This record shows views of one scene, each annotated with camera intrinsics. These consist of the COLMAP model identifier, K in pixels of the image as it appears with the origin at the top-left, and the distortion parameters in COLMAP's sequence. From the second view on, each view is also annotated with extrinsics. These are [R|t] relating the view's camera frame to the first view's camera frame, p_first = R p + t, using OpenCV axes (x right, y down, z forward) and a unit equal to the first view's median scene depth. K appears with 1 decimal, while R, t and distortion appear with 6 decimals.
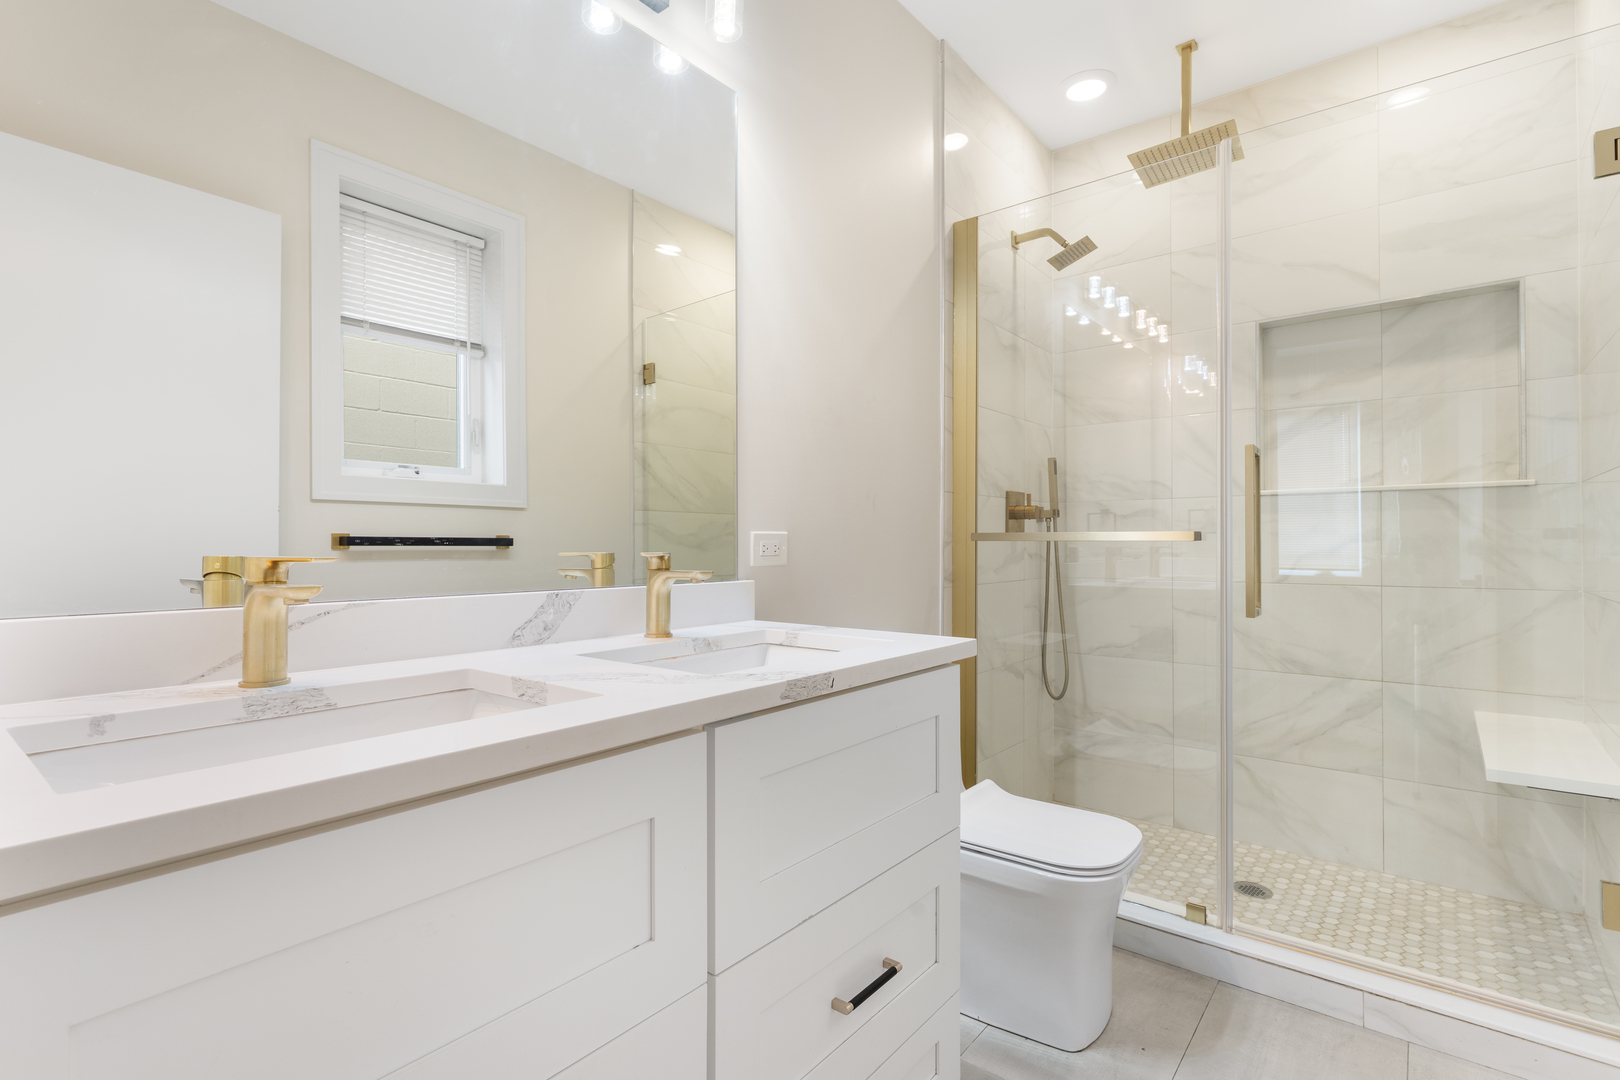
lens RADIAL K [[746.9, 0, 808.0], [0, 746.9, 543.5], [0, 0, 1]] dist [-0.002560, -0.000574]
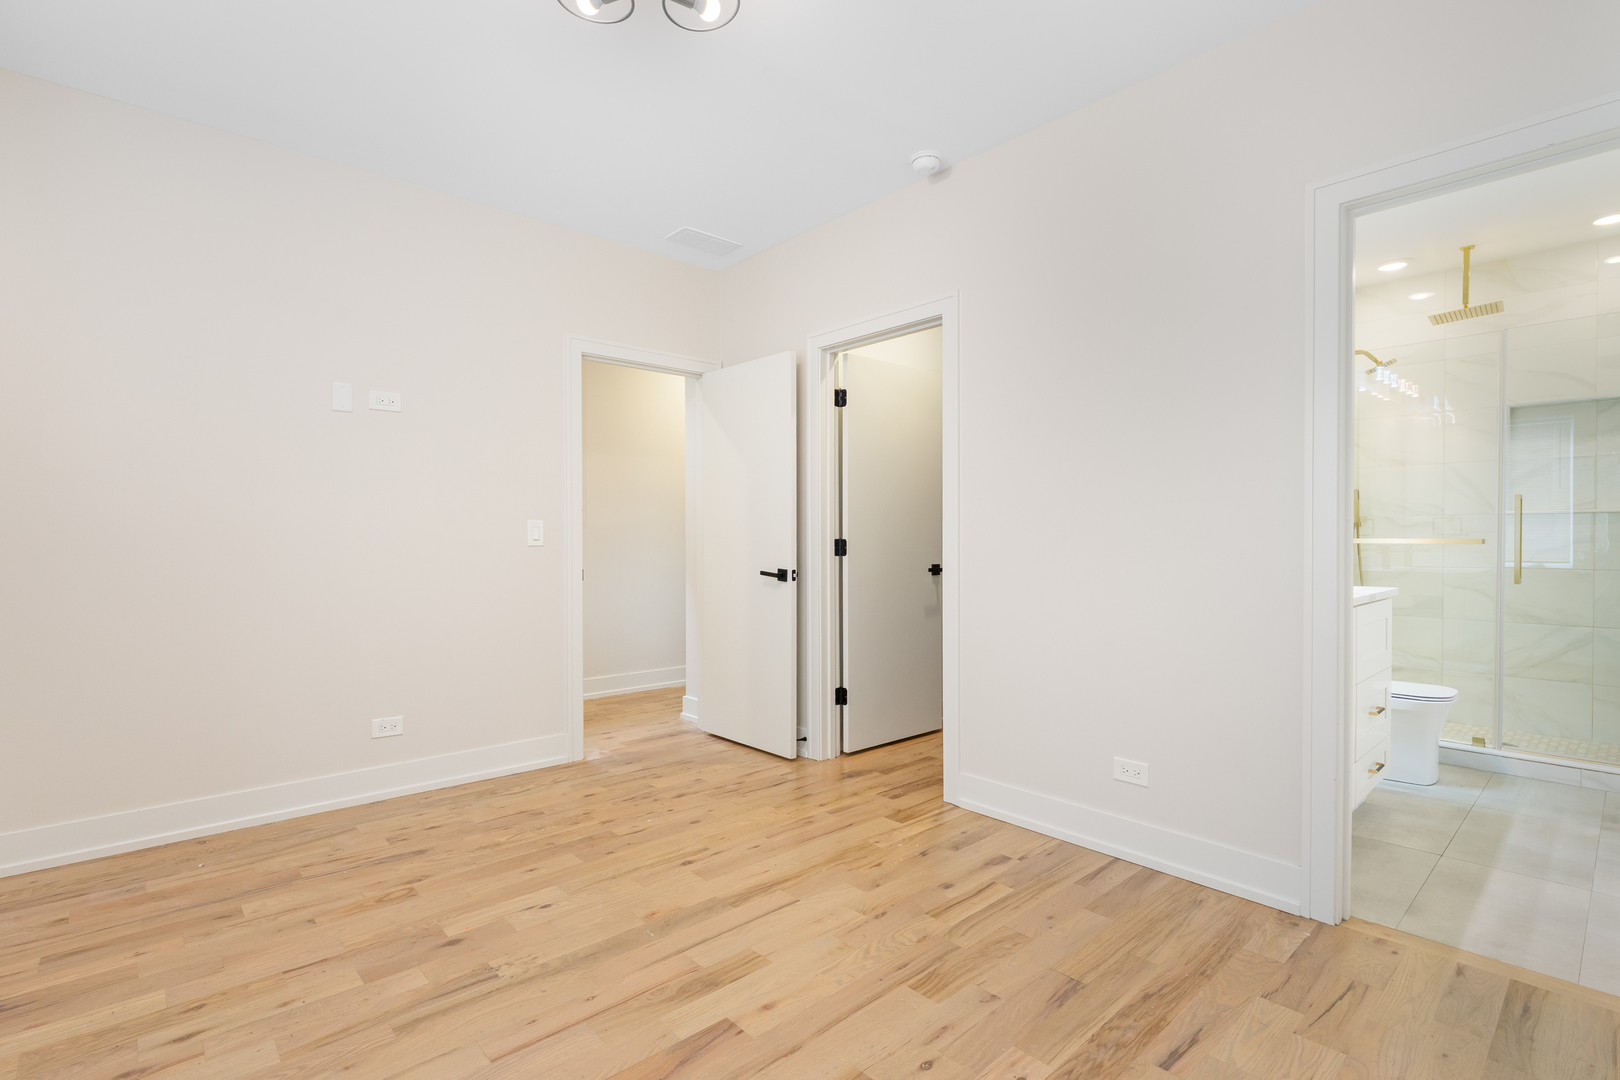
lens RADIAL K [[746.9, 0, 808.0], [0, 746.9, 543.5], [0, 0, 1]] dist [-0.002560, -0.000574]
pose [[0.987930, 0.004764, -0.154830, -0.671079], [-0.002136, 0.999851, 0.017138, -0.028902], [0.154889, -0.016601, 0.987792, -0.865027]]
